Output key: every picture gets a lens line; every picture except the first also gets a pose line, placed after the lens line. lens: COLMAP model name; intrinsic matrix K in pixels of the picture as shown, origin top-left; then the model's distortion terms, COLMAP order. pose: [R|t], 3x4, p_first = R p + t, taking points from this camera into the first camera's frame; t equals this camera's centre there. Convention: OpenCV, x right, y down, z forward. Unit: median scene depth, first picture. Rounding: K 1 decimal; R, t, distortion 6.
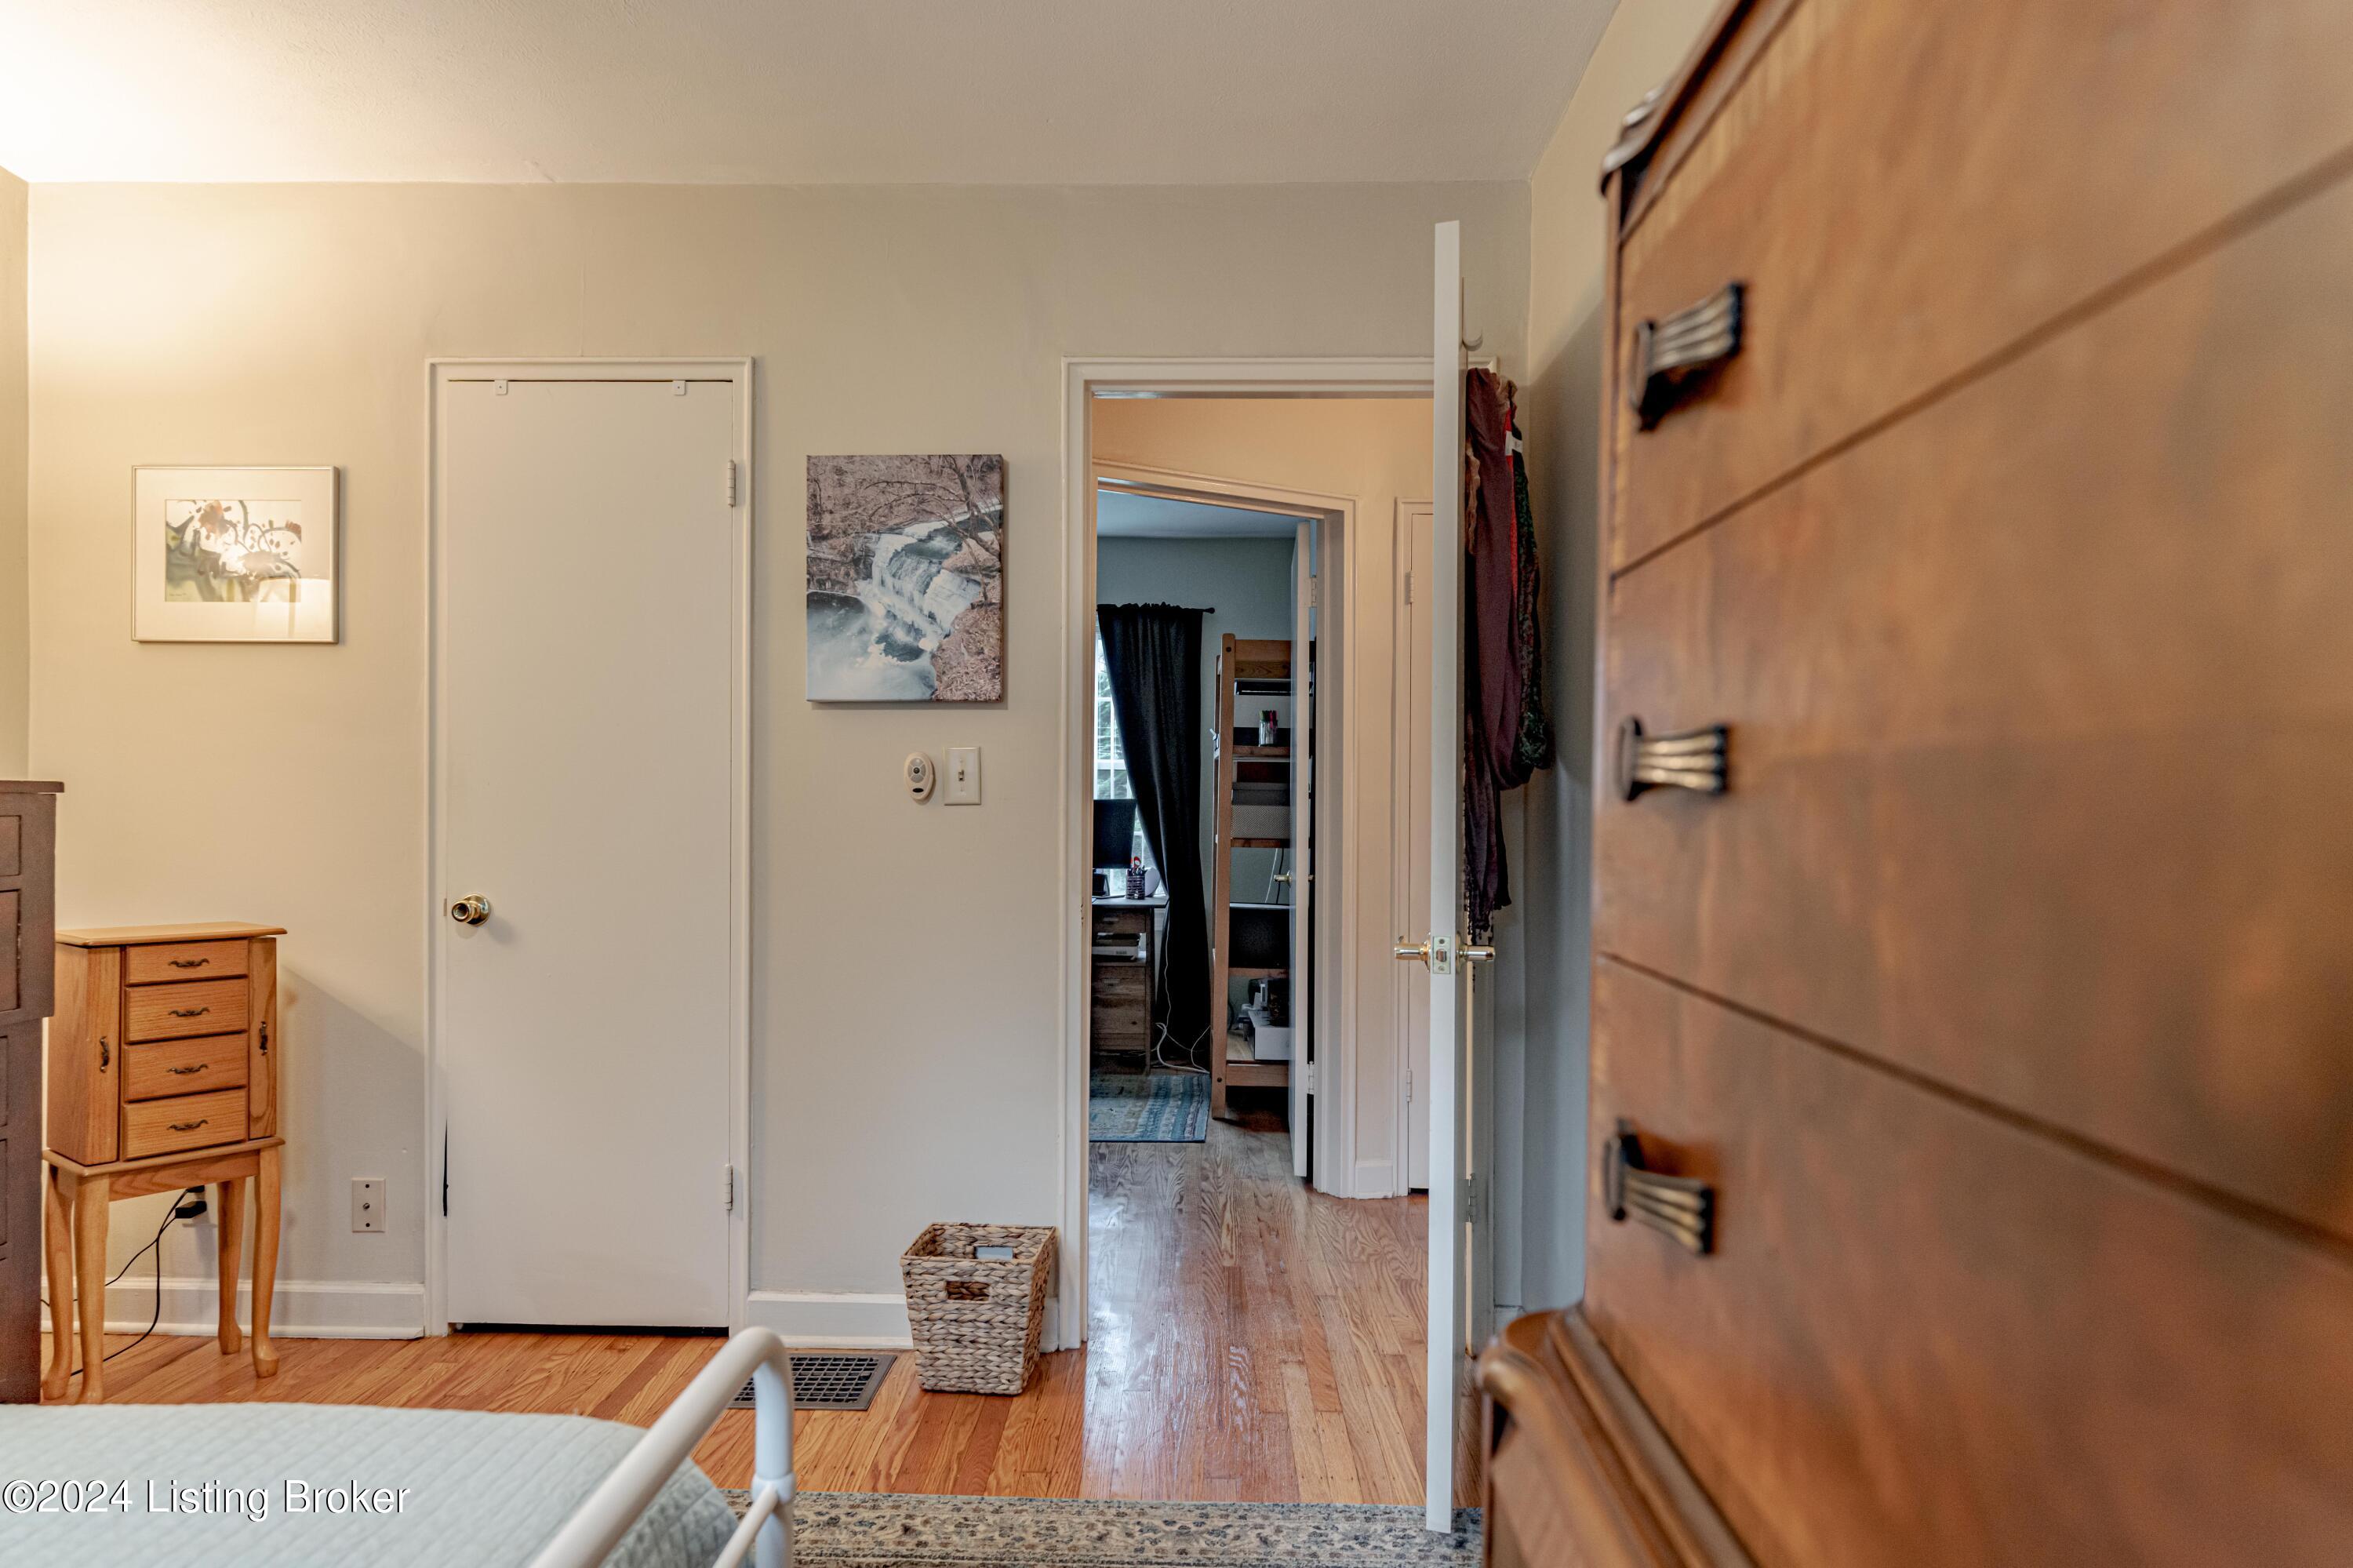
lens RADIAL K [[1427.5, 0, 1179.4], [0, 1427.5, 792.0], [0, 0, 1]] dist [0.000080, 0.000000]
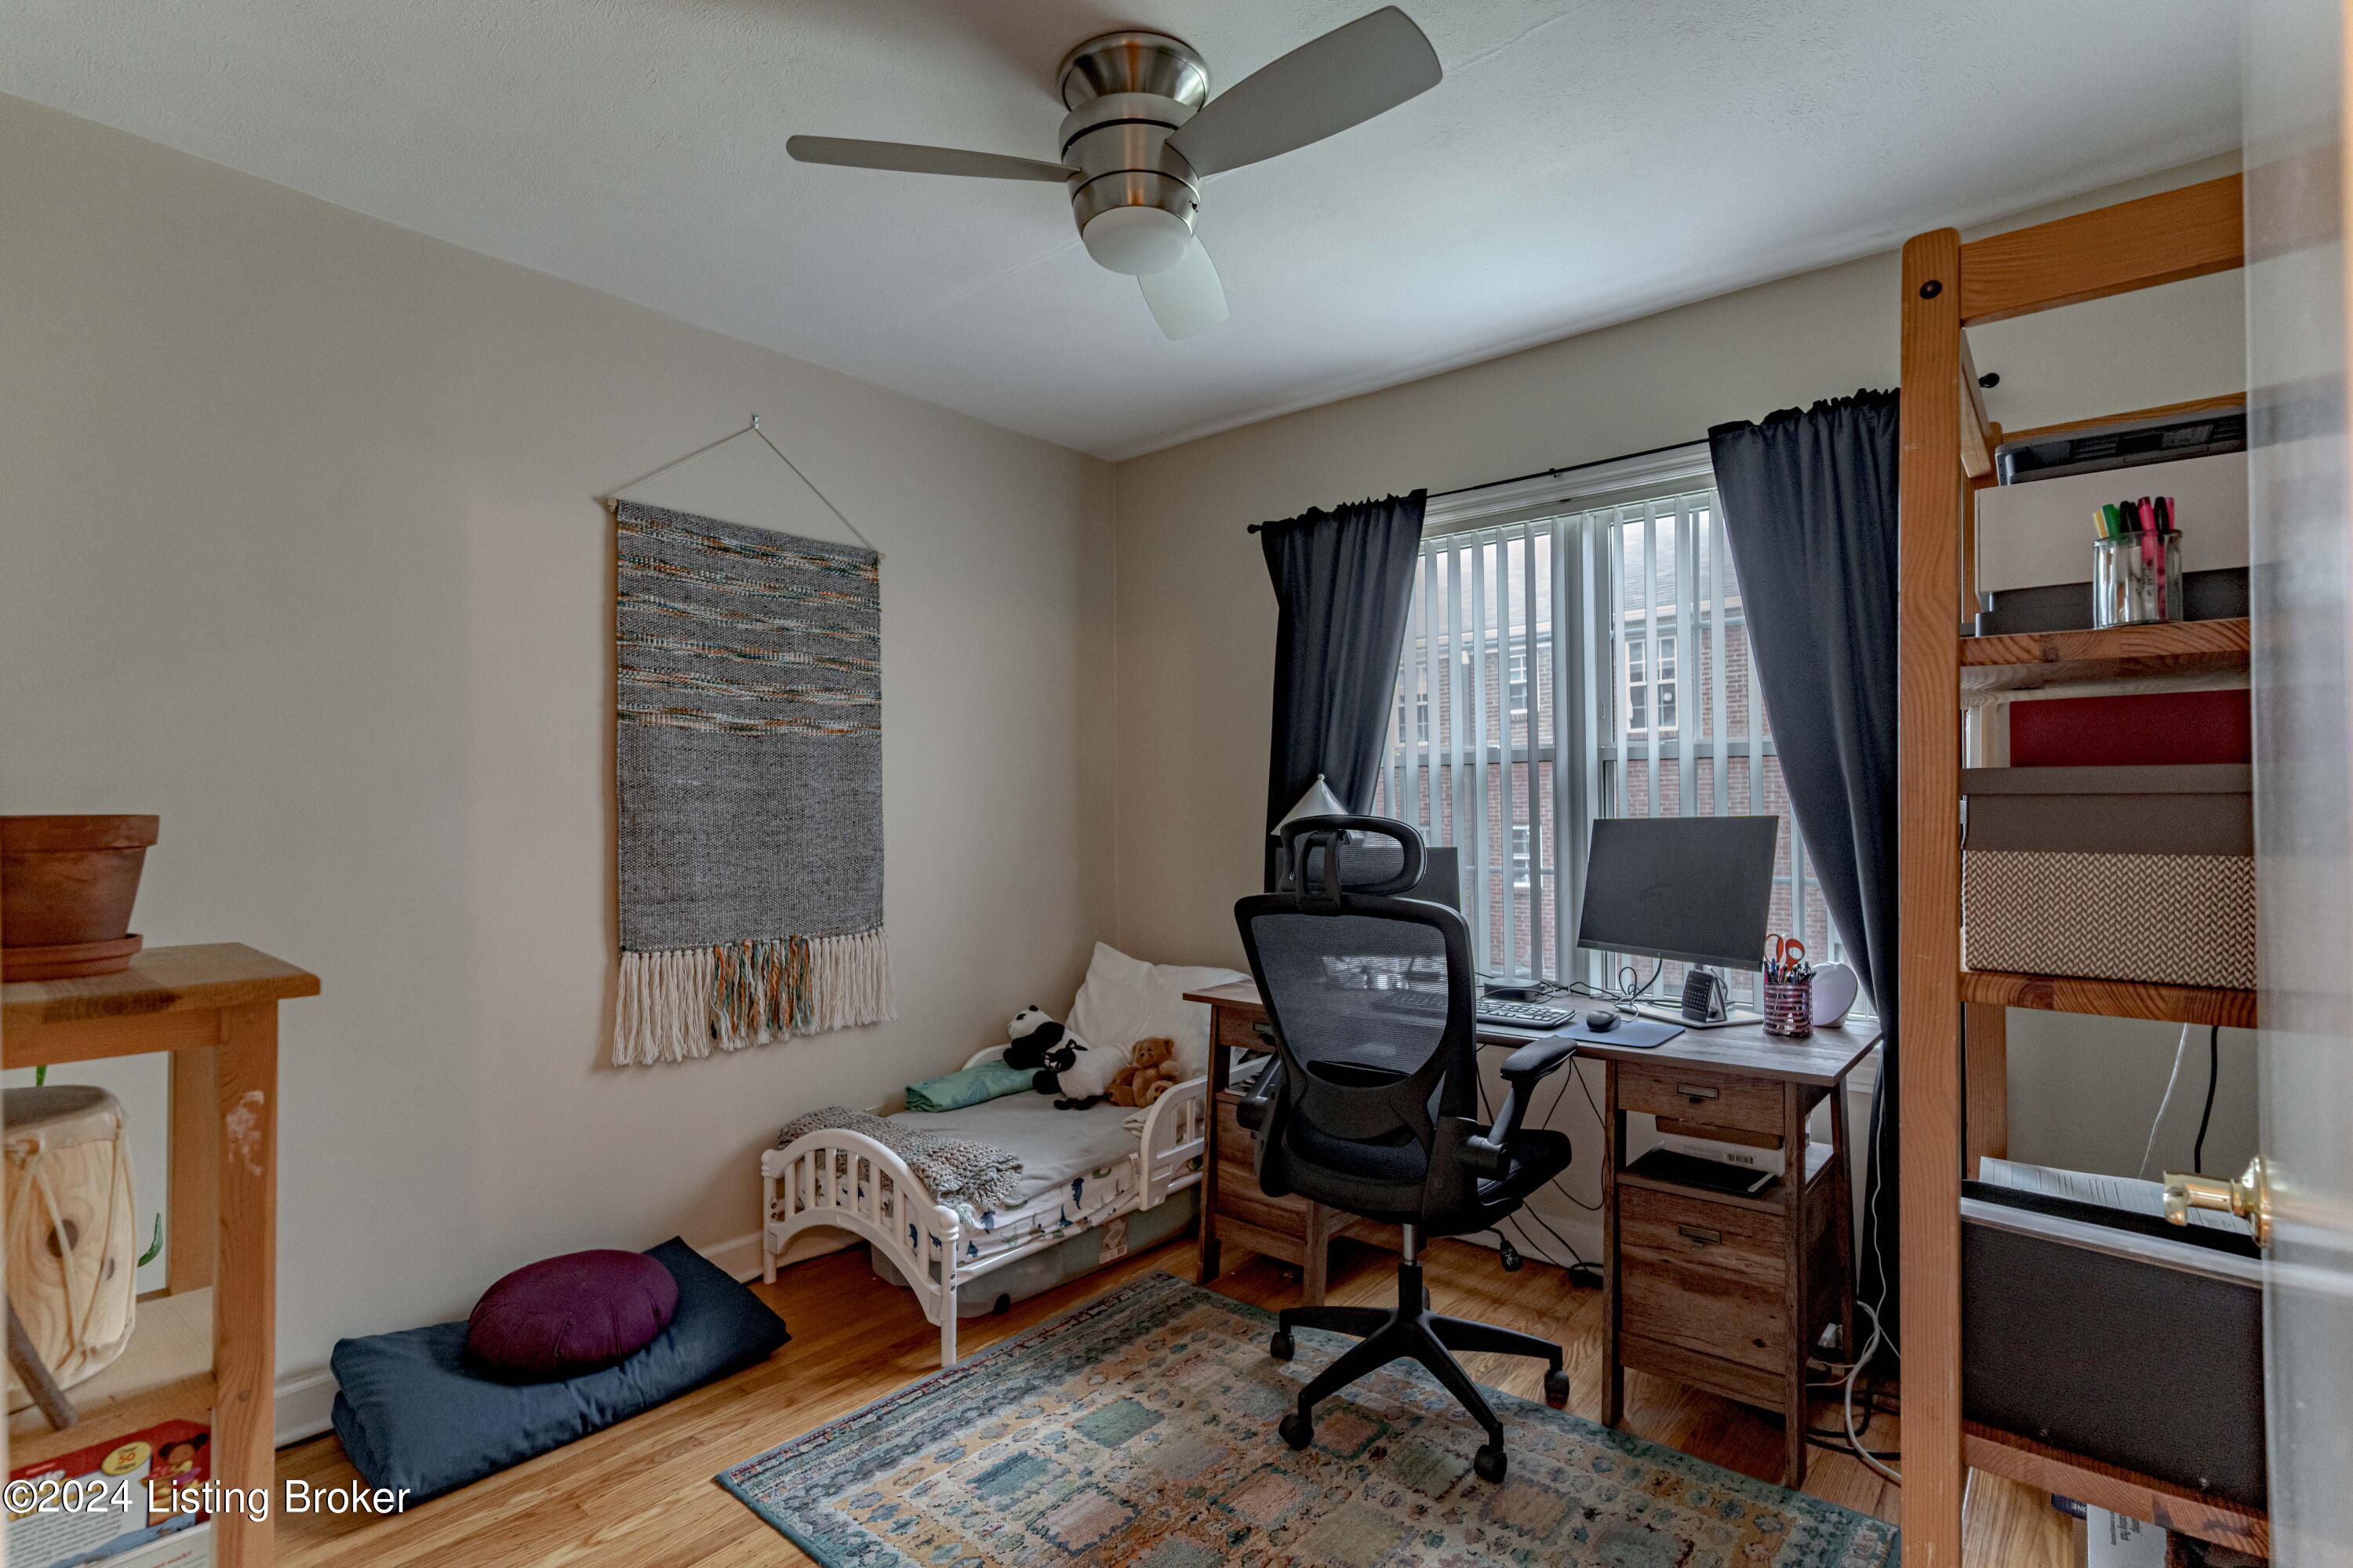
lens RADIAL K [[1133.4, 0, 1166.4], [0, 1133.4, 786.4], [0, 0, 1]] dist [0.002563, 0.000673]
pose [[0.776889, -0.024036, -0.629179, 0.053246], [0.019914, 0.999709, -0.013602, -0.003368], [0.629323, -0.001963, 0.777141, 0.702919]]
